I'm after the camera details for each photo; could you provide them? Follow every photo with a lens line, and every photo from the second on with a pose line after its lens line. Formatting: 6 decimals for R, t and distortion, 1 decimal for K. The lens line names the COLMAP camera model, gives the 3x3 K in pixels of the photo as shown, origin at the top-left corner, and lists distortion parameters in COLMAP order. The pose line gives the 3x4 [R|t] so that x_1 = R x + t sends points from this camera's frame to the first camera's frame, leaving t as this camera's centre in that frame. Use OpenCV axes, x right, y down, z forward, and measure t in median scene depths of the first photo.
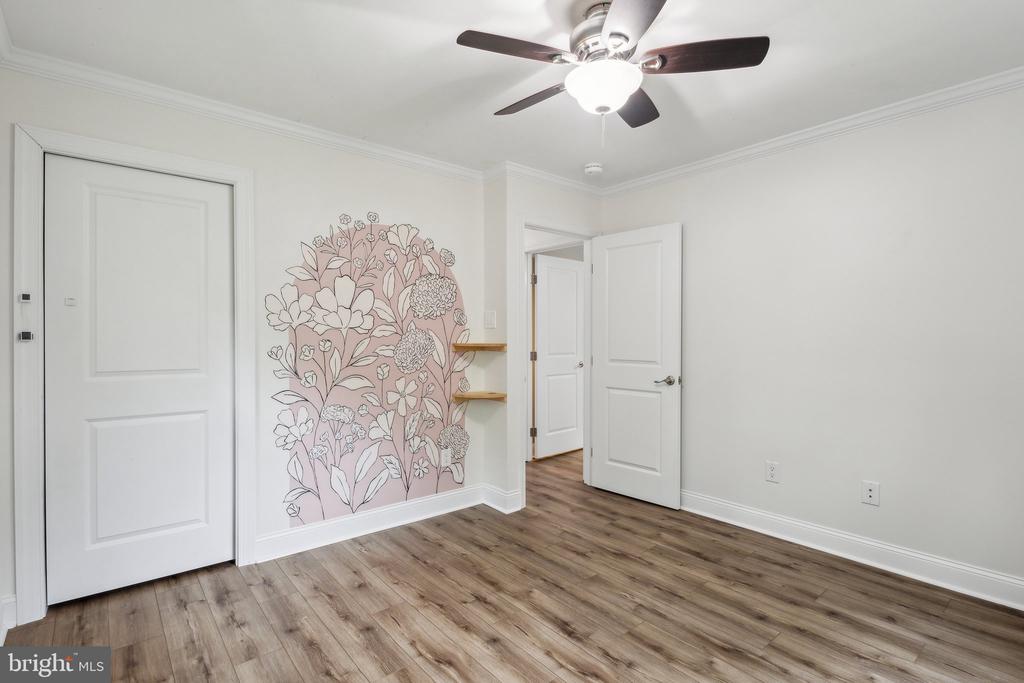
lens RADIAL K [[489.1, 0, 512.0], [0, 489.1, 341.5], [0, 0, 1]] dist [-0.004874, -0.000398]
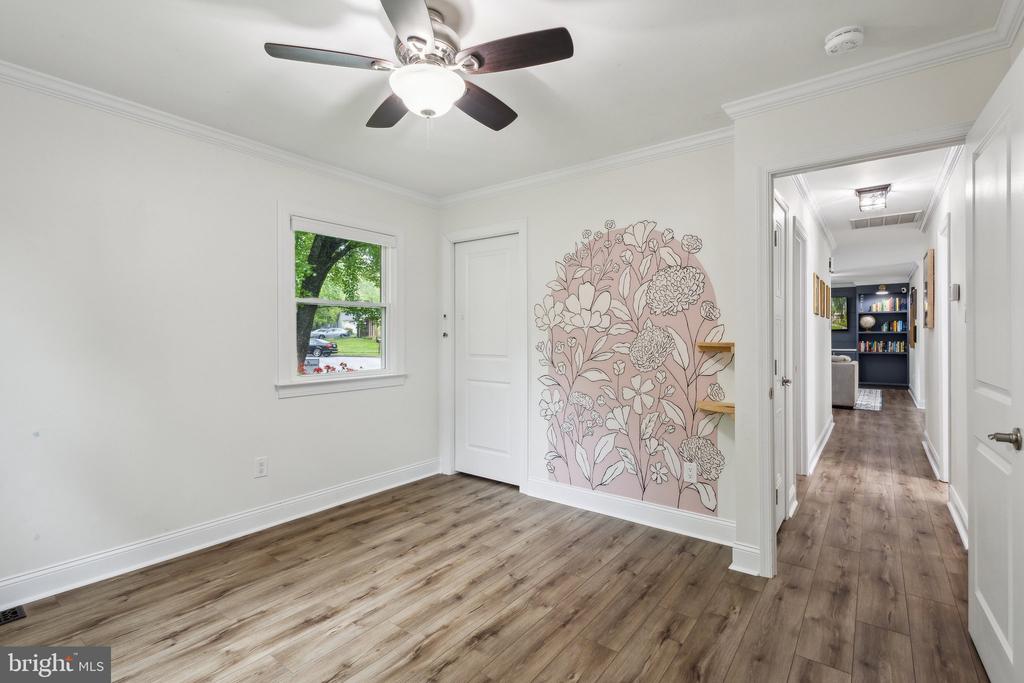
lens RADIAL K [[472.7, 0, 511.1], [0, 472.7, 335.4], [0, 0, 1]] dist [0.002480, 0.000326]
pose [[0.219315, -0.002084, -0.975652, 0.699182], [-0.008003, 0.999960, -0.003935, -0.002037], [0.975621, 0.008671, 0.219290, 0.562054]]
